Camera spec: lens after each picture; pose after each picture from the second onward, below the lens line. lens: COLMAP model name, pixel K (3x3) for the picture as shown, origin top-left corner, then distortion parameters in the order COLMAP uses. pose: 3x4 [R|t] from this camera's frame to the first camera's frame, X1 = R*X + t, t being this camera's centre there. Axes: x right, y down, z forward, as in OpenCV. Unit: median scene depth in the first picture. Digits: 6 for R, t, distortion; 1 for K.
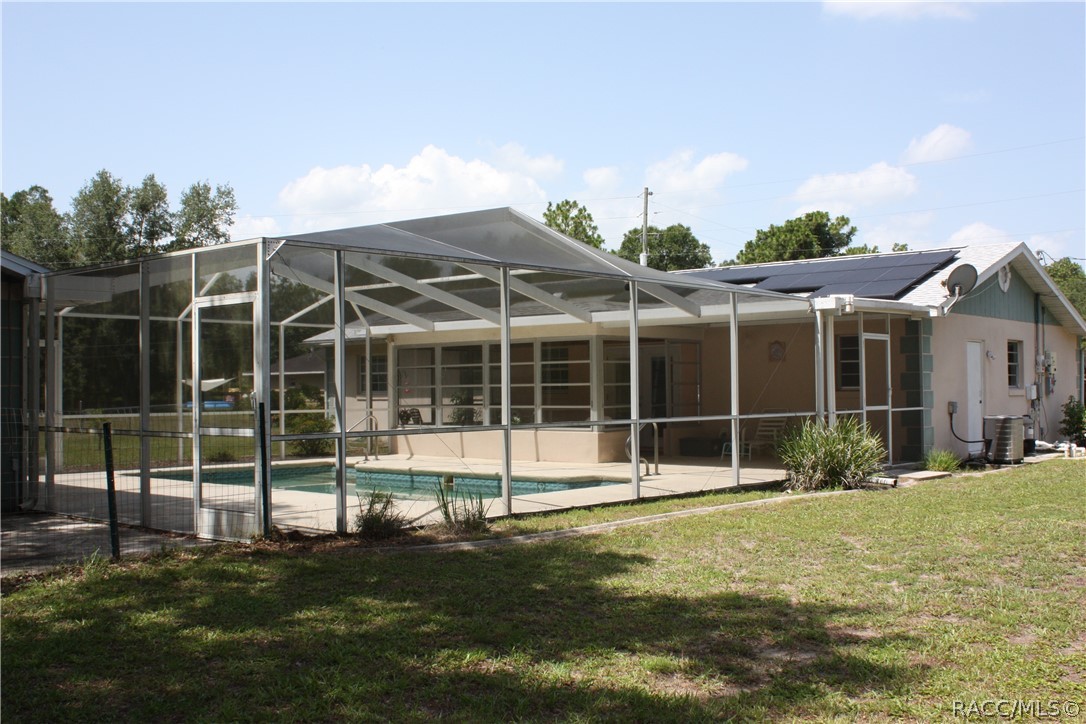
lens RADIAL K [[1122.3, 0, 555.0], [0, 1122.3, 363.7], [0, 0, 1]] dist [-0.065229, 0.000000]
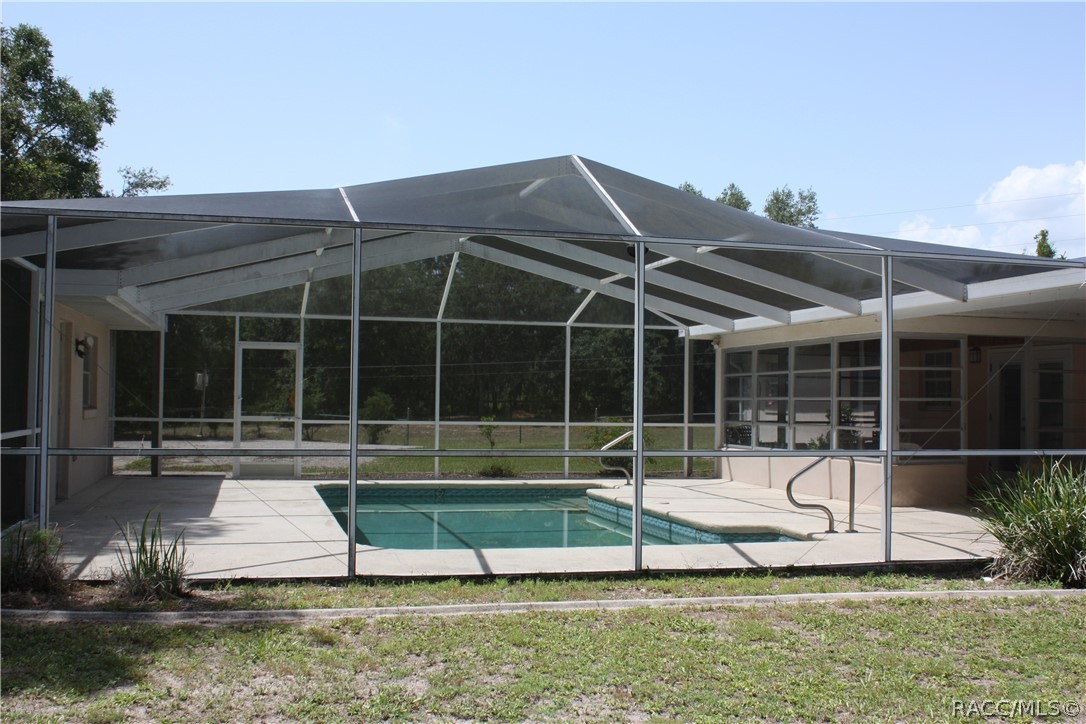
lens RADIAL K [[1122.3, 0, 573.5], [0, 1122.3, 366.8], [0, 0, 1]] dist [-0.065229, 0.000000]
pose [[0.830971, 0.002782, -0.556308, 0.221656], [-0.006939, 0.999962, -0.005364, 0.002140], [0.556272, 0.008318, 0.830959, 0.231330]]
